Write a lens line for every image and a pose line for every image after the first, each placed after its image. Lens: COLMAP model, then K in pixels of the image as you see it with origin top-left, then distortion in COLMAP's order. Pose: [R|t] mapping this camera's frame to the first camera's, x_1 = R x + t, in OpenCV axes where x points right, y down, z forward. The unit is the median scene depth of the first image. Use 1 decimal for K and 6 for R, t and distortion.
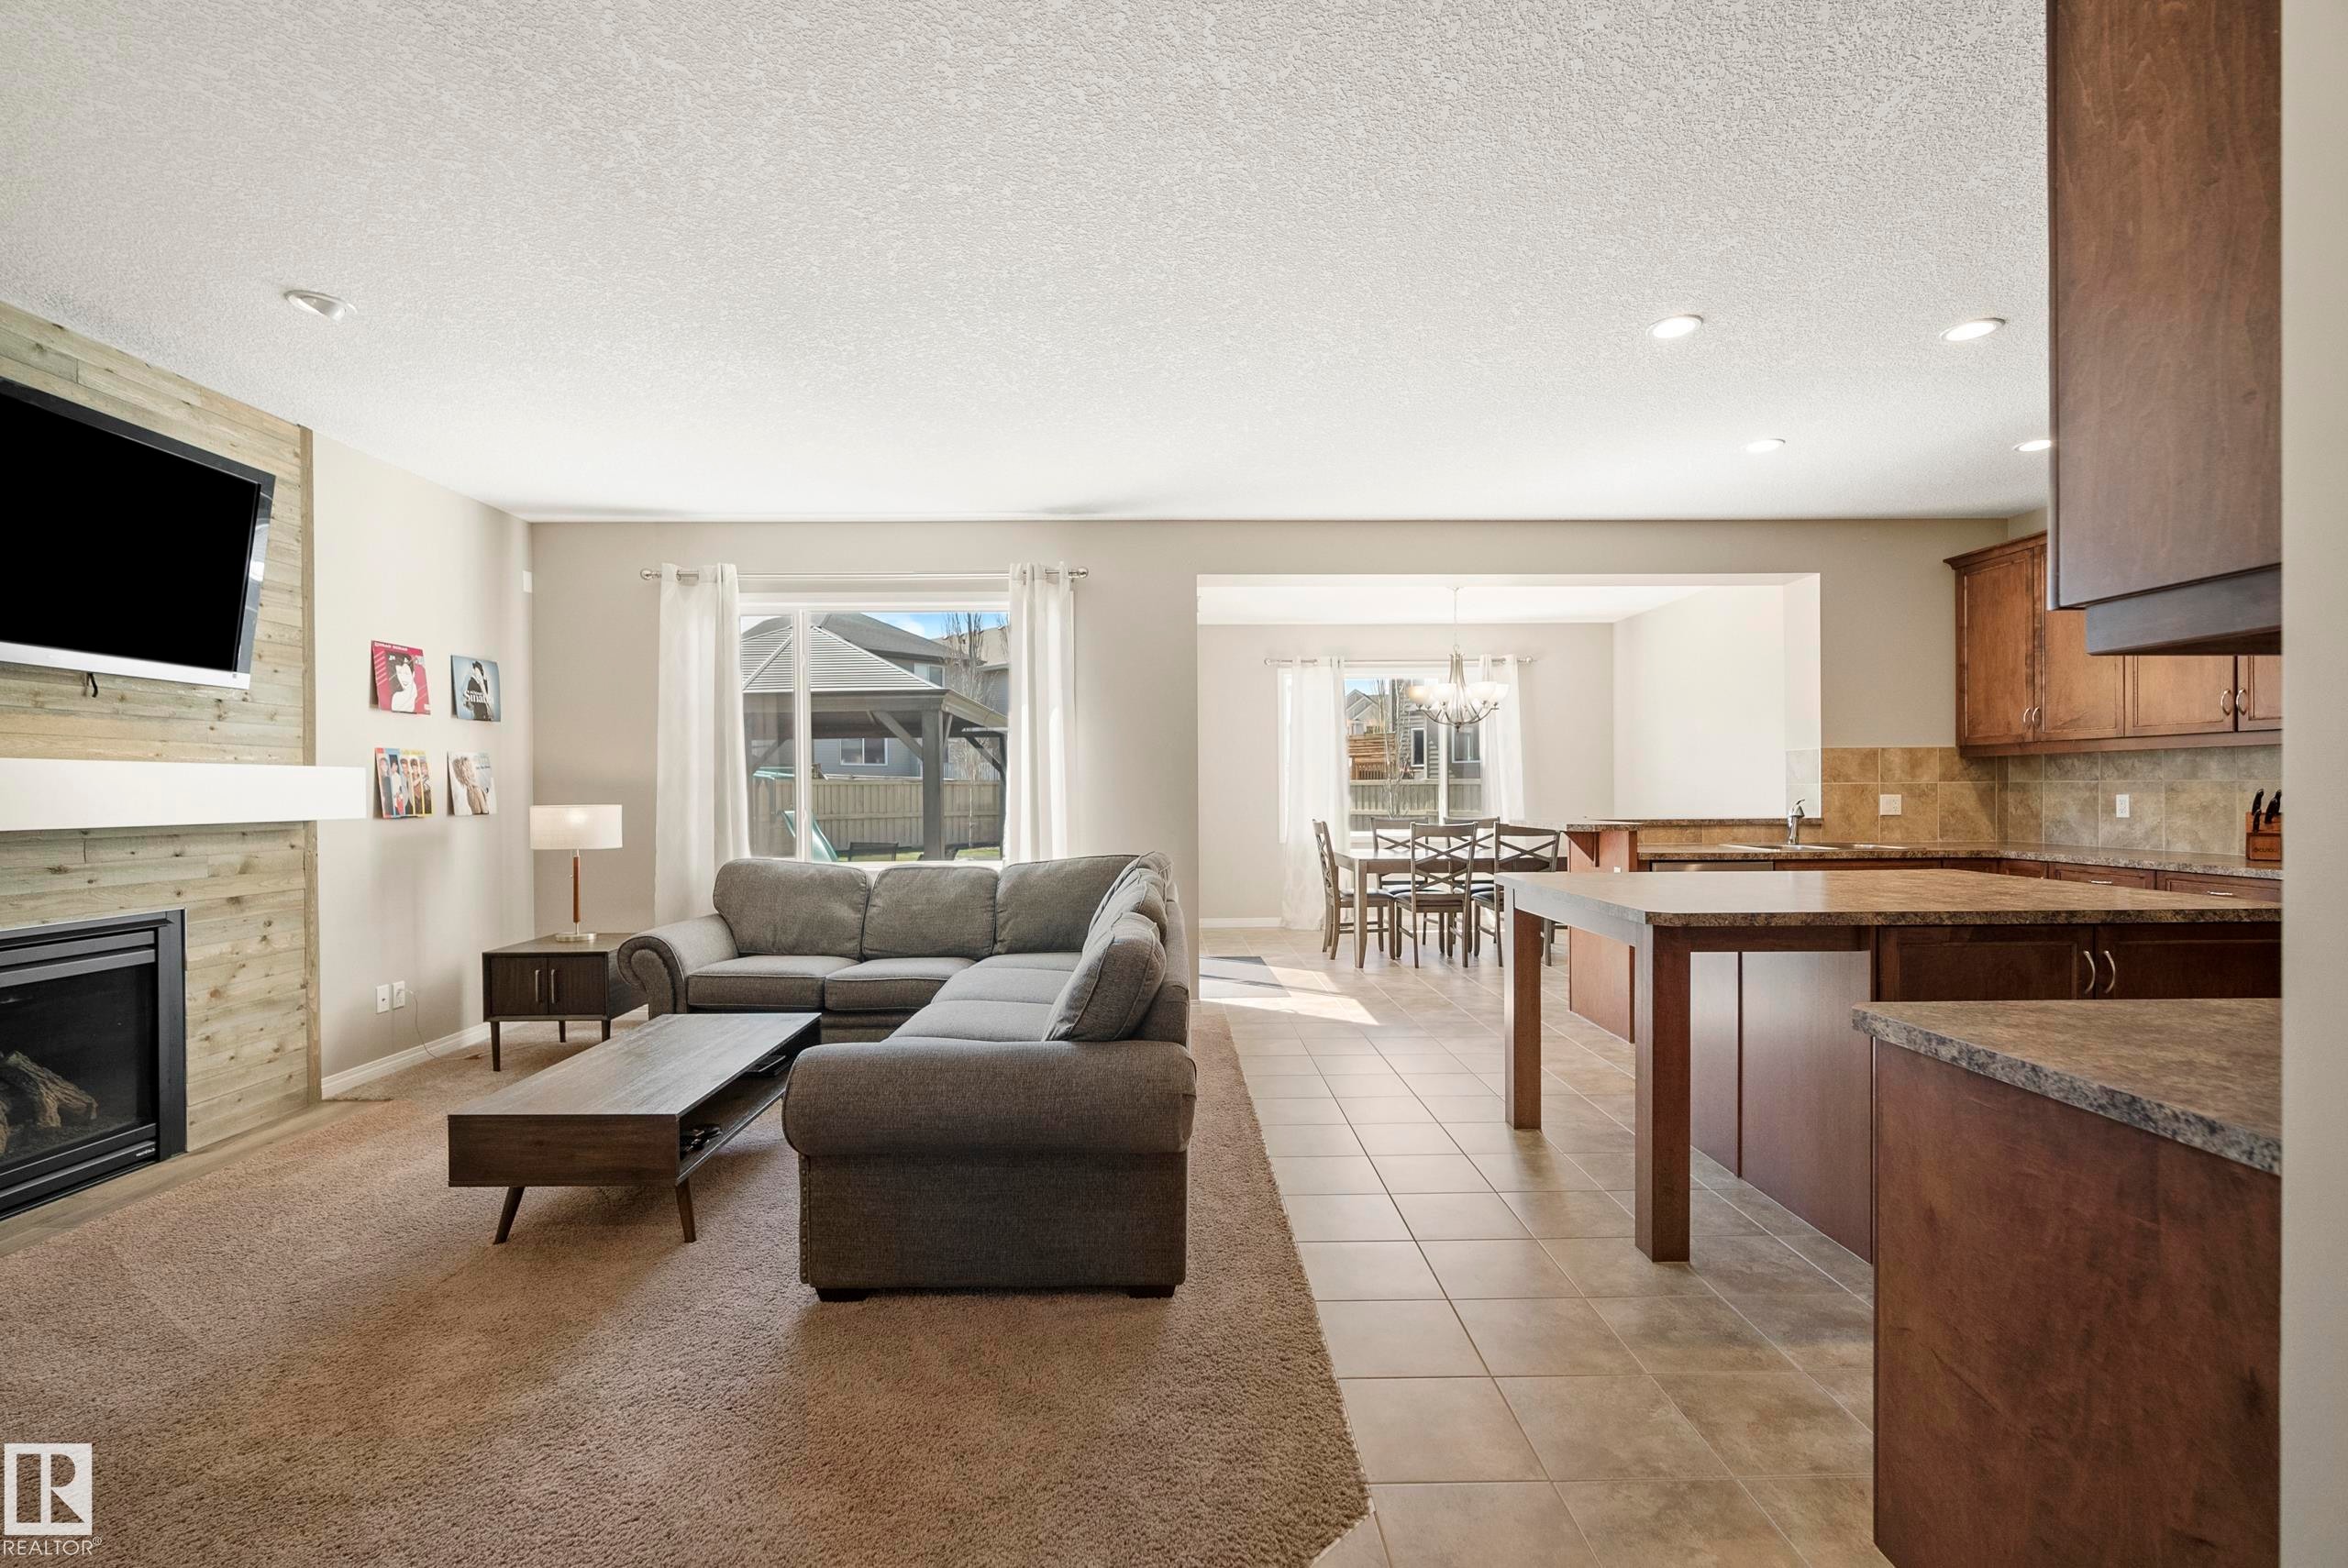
lens RADIAL K [[1042.8, 0, 1173.4], [0, 1042.8, 804.5], [0, 0, 1]] dist [-0.014925, 0.004550]
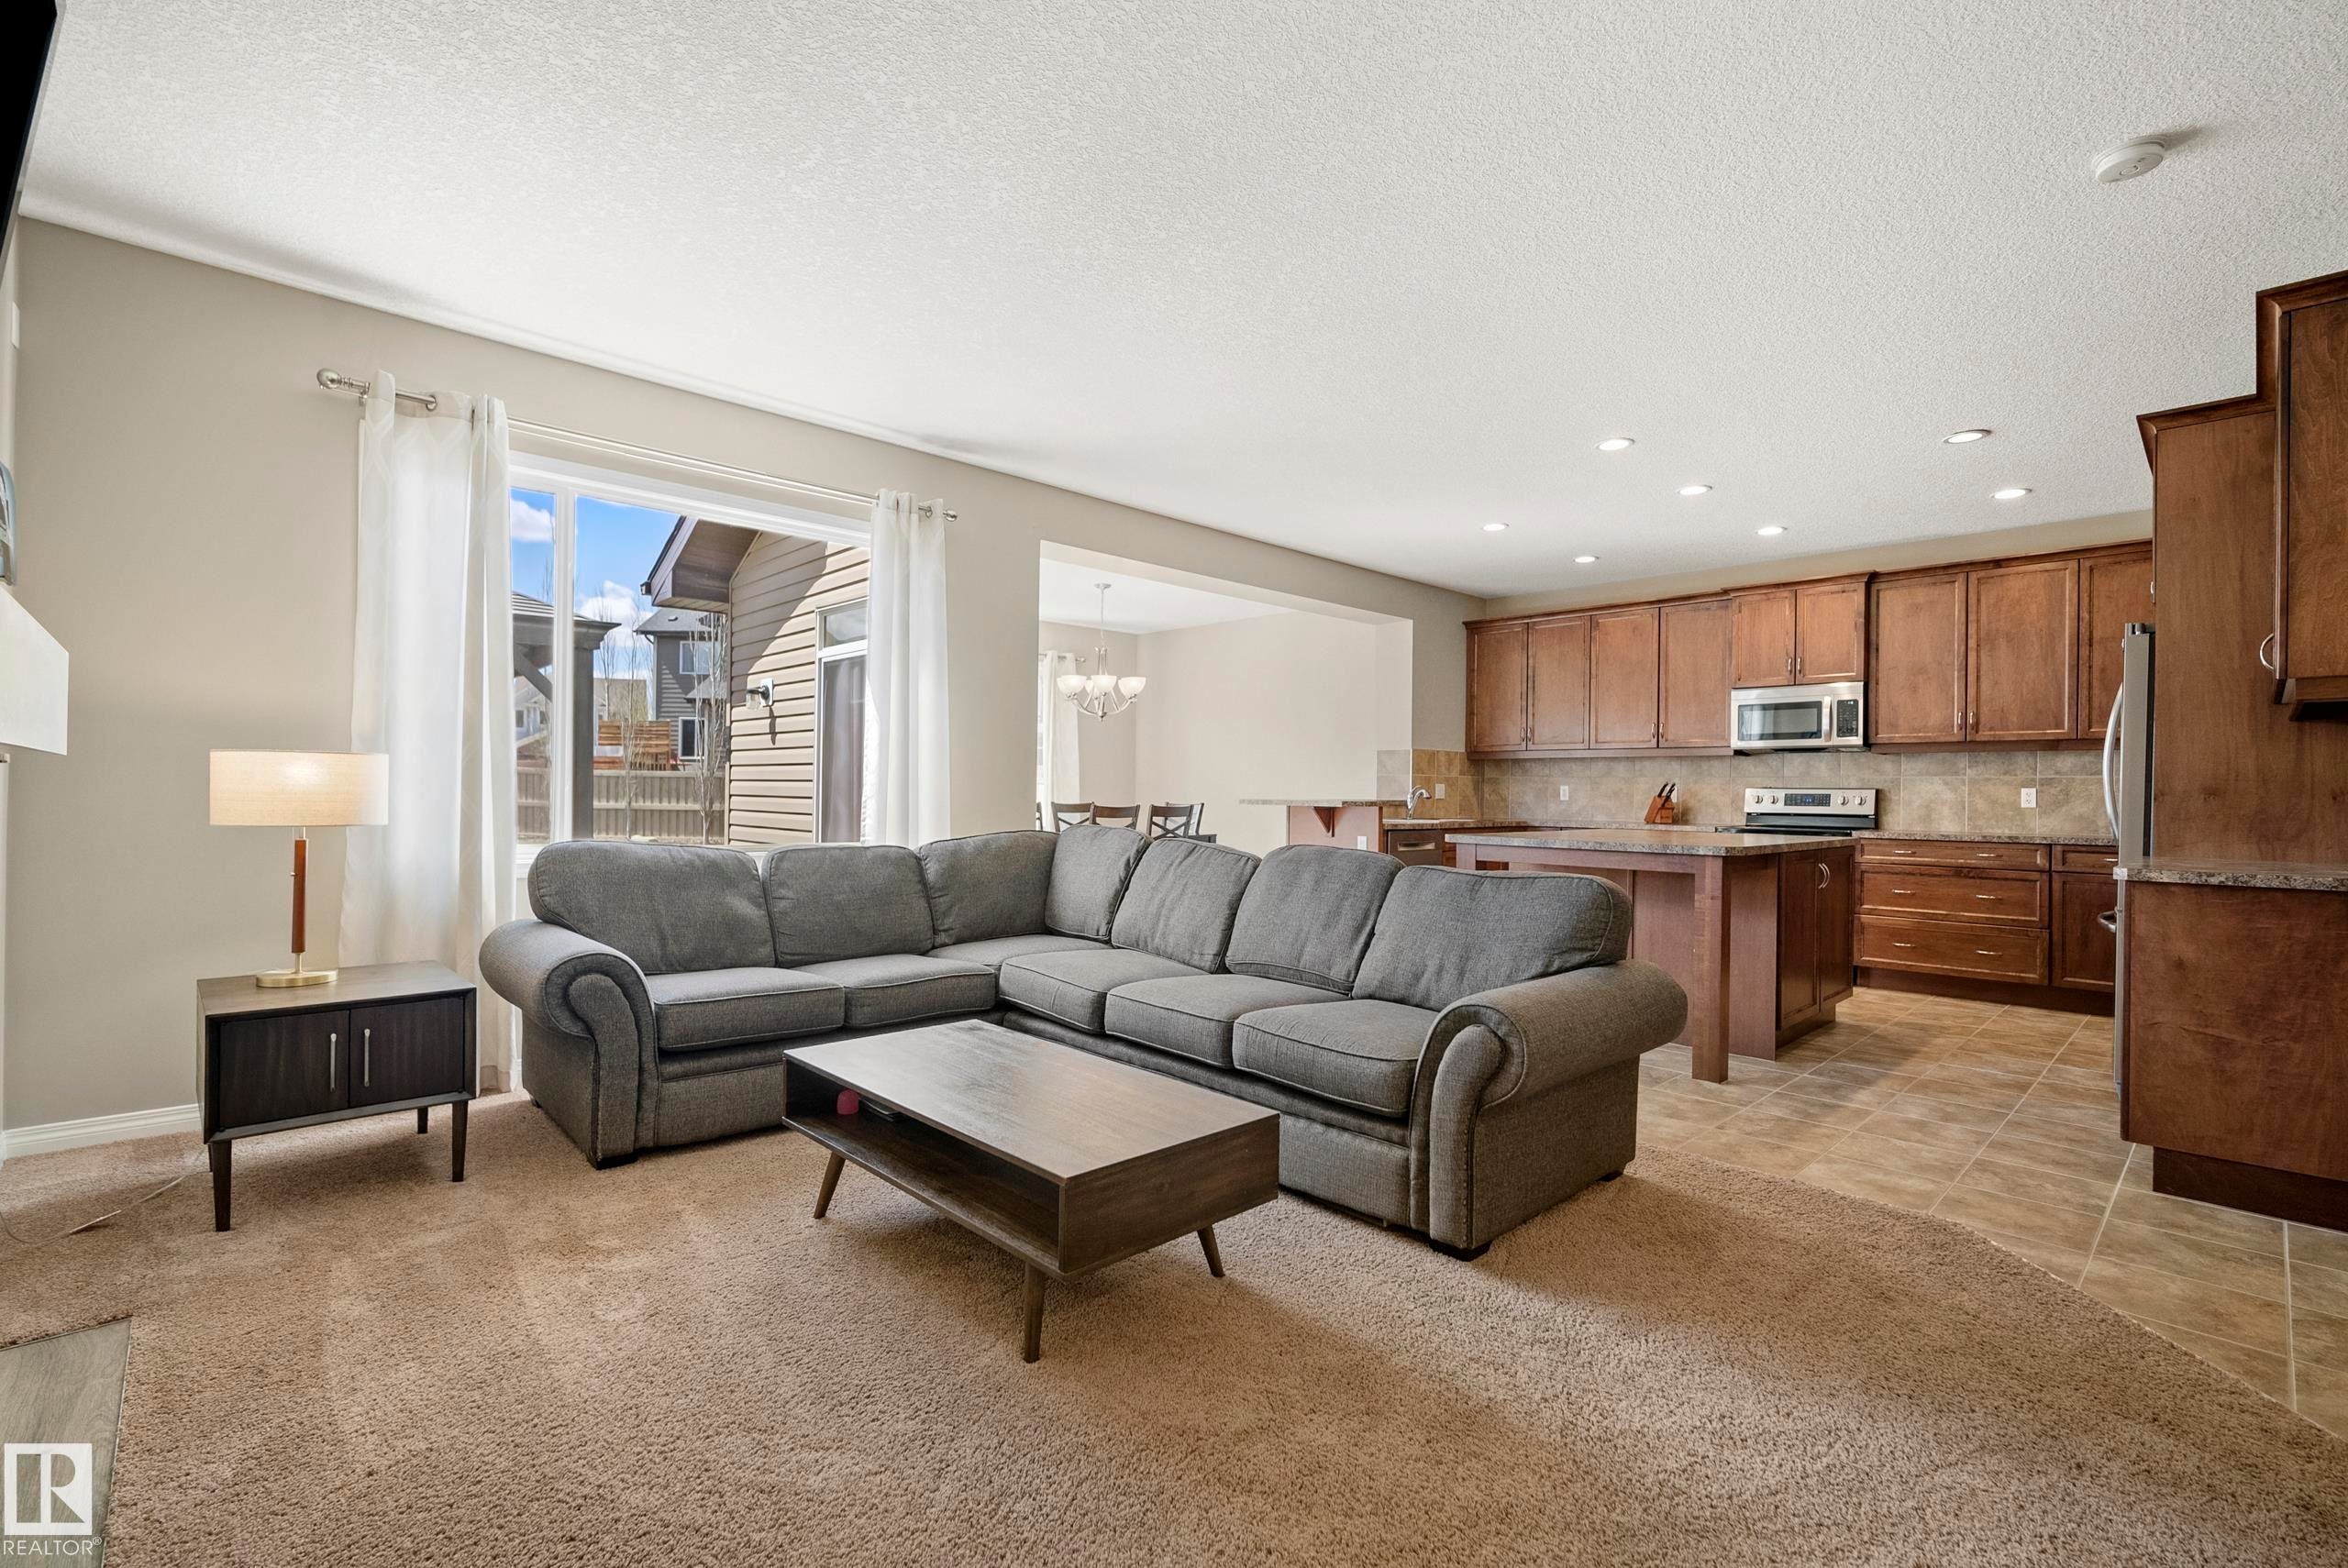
lens RADIAL K [[1042.8, 0, 1176.8], [0, 1042.8, 794.7], [0, 0, 1]] dist [-0.014925, 0.004550]
pose [[0.732711, 0.013557, 0.680405, -0.691484], [-0.007322, 0.999901, -0.012037, 0.032077], [-0.680500, 0.003837, 0.732738, 0.271895]]
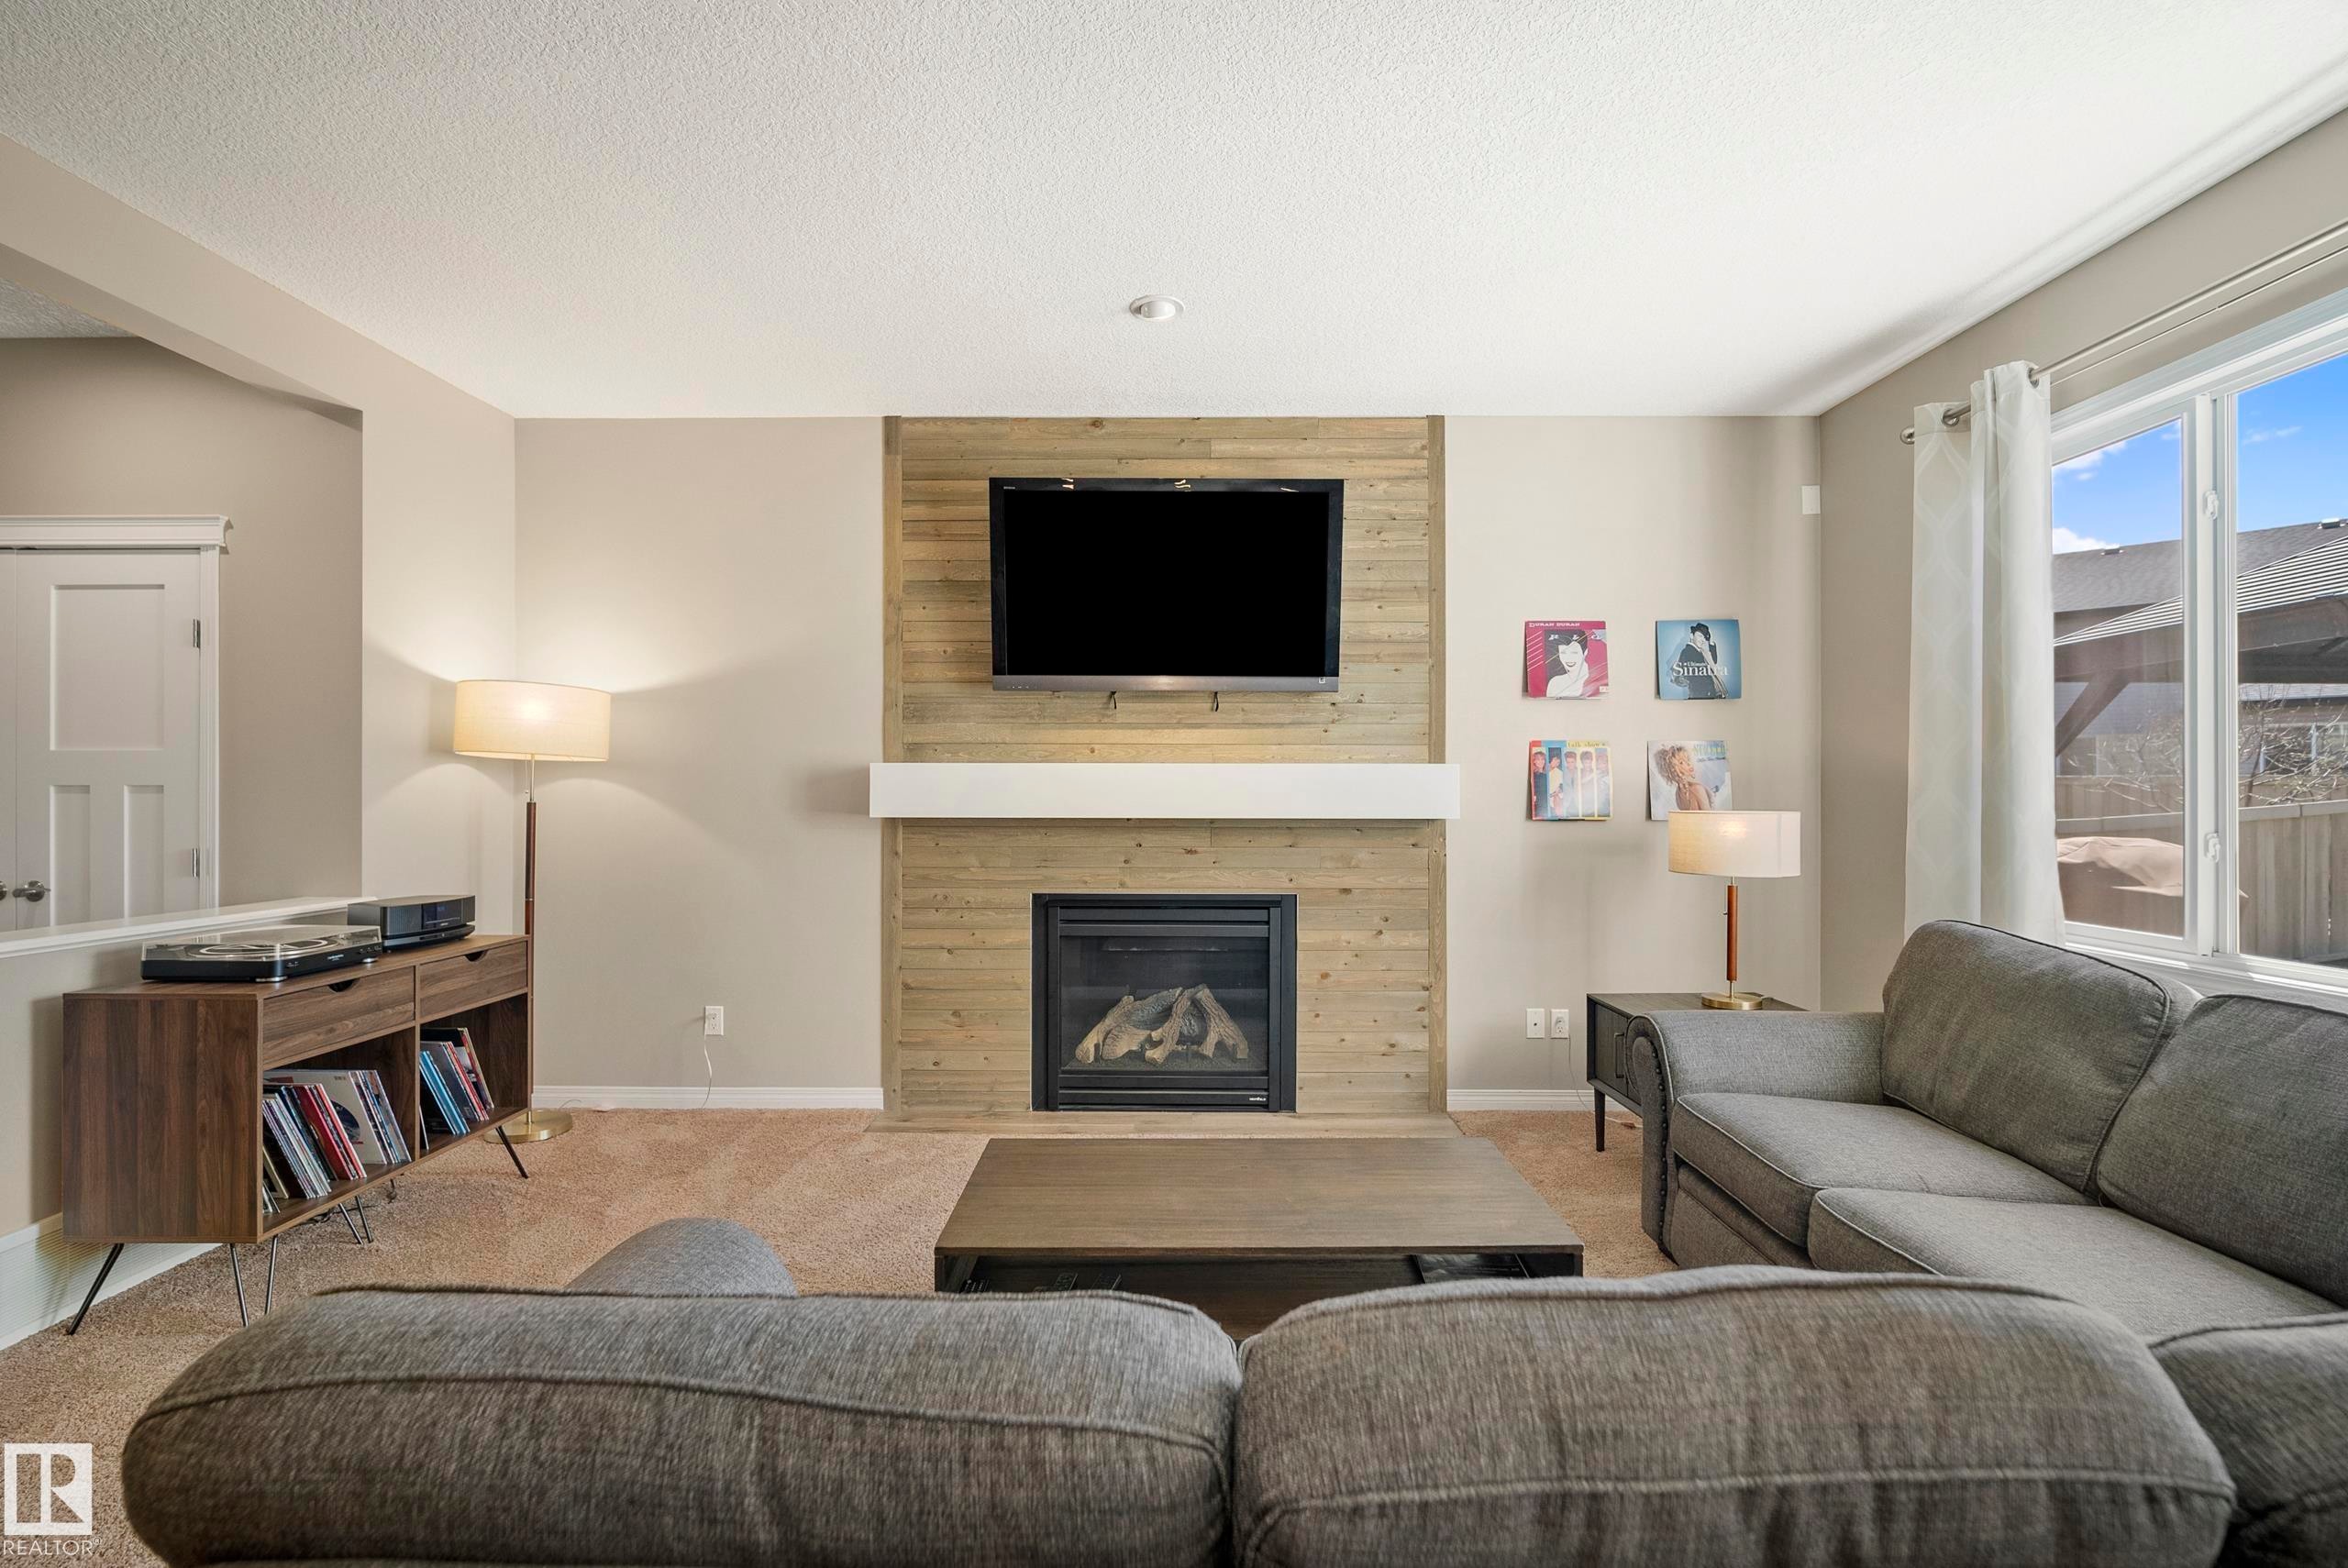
lens RADIAL K [[1042.8, 0, 1163.9], [0, 1042.8, 793.3], [0, 0, 1]] dist [-0.014925, 0.004550]
pose [[-0.021738, 0.006841, -0.999740, 0.138627], [-0.015846, 0.999849, 0.007186, -0.011296], [0.999638, 0.015999, -0.021626, 0.722447]]
